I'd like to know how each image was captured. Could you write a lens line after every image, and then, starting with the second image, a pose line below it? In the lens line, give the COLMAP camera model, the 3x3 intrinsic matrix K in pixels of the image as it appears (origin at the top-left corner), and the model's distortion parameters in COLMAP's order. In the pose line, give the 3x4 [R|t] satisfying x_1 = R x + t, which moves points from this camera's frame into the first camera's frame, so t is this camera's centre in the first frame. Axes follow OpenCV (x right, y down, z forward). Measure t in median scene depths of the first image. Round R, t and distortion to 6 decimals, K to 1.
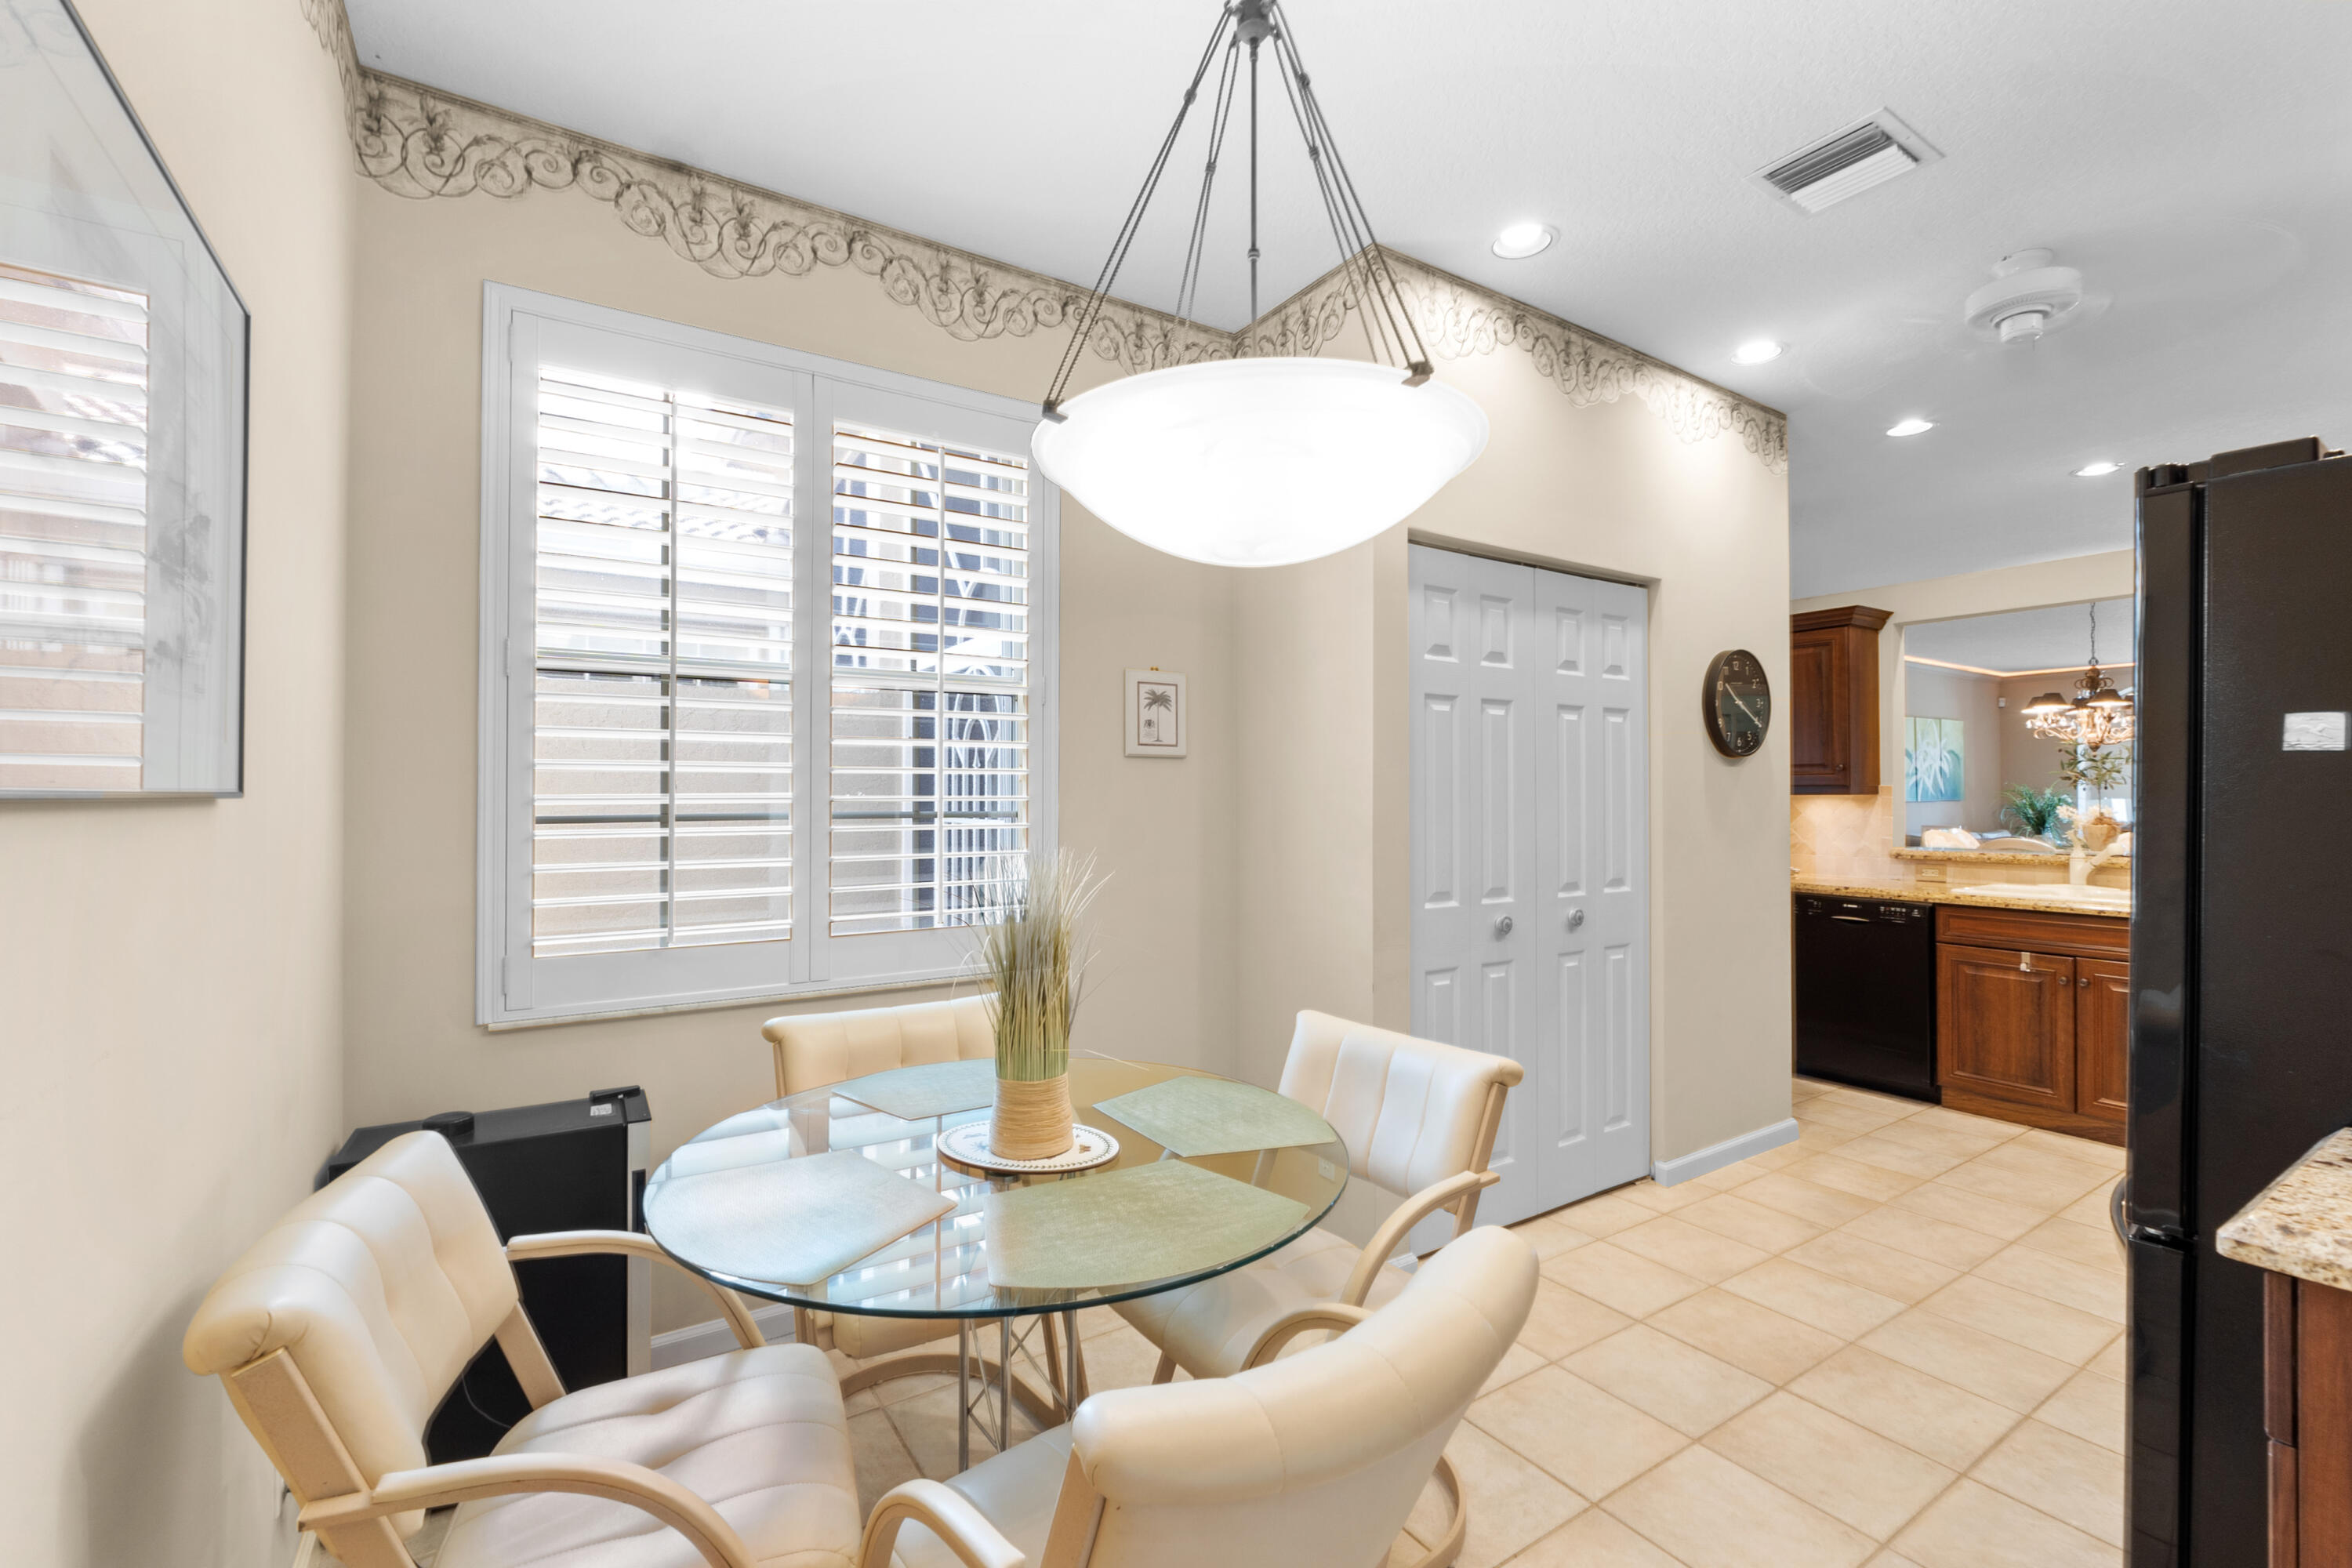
lens RADIAL K [[1015.0, 0, 1168.3], [0, 1015.0, 783.9], [0, 0, 1]] dist [-0.004654, 0.000019]
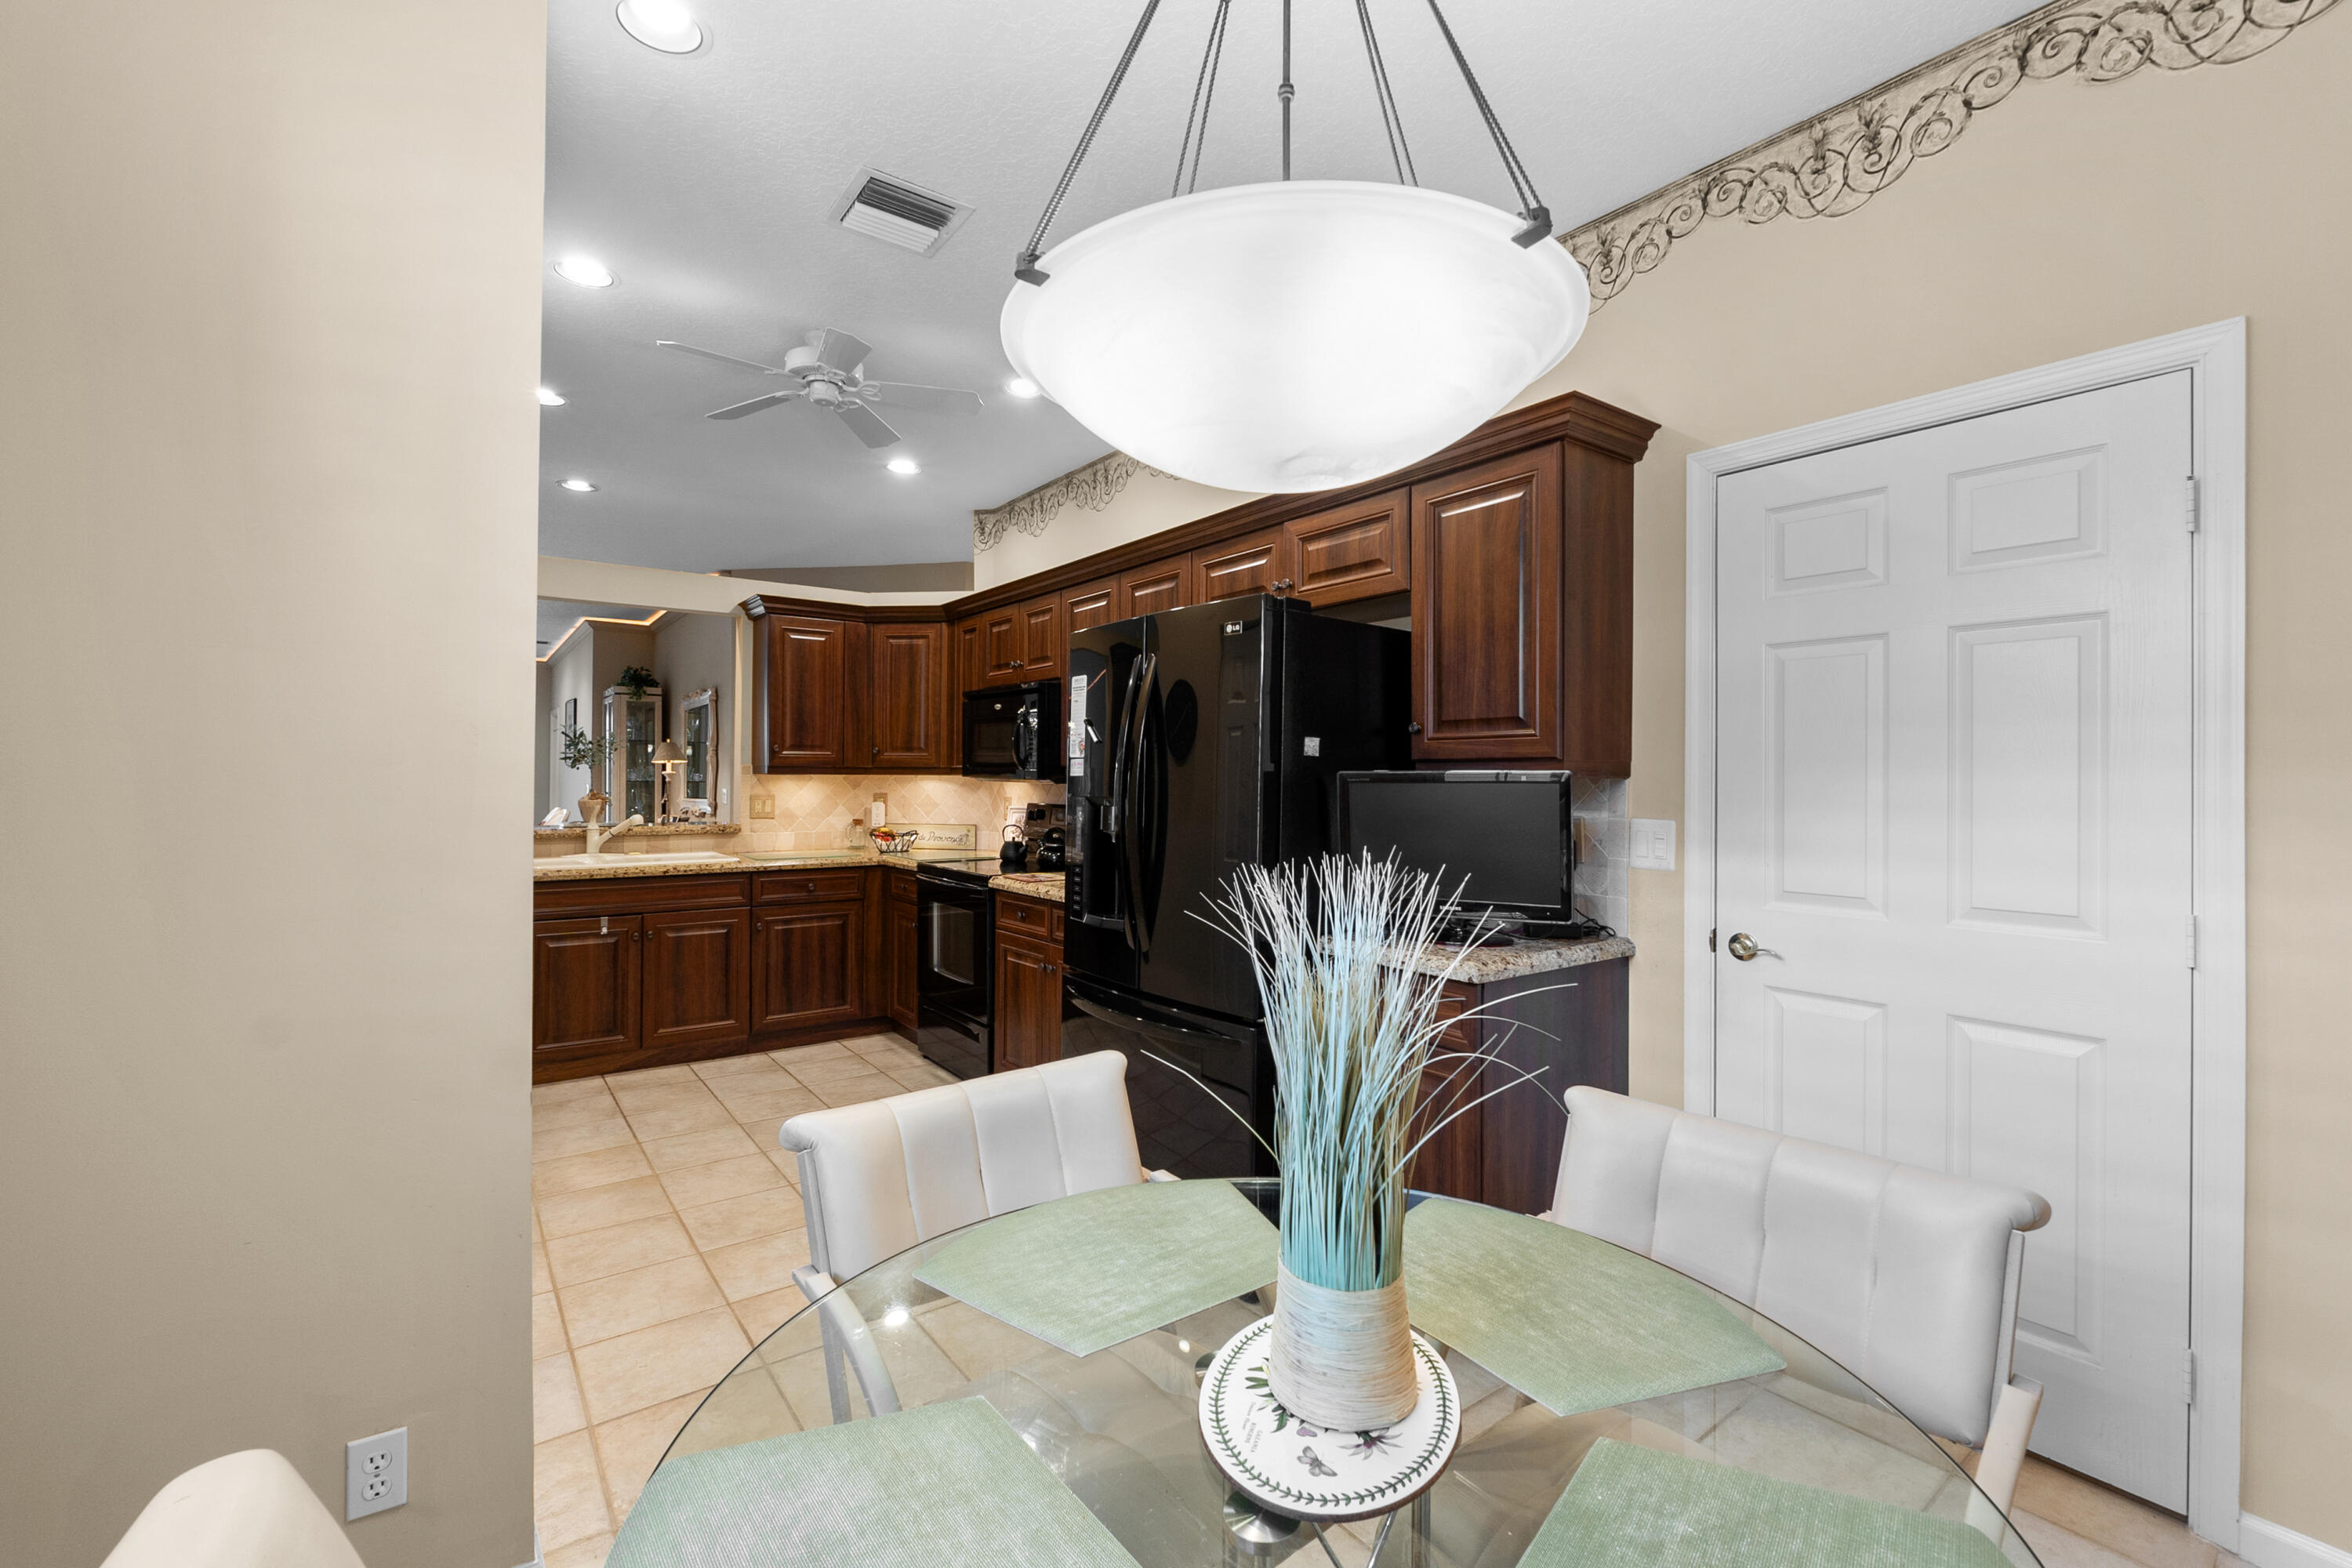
lens RADIAL K [[1015.0, 0, 1172.2], [0, 1015.0, 781.8], [0, 0, 1]] dist [-0.004654, 0.000019]
pose [[-0.074370, -0.007561, 0.997202, -0.302368], [-0.016350, 0.999846, 0.006362, 0.003161], [-0.997097, -0.015831, -0.074482, 0.489065]]
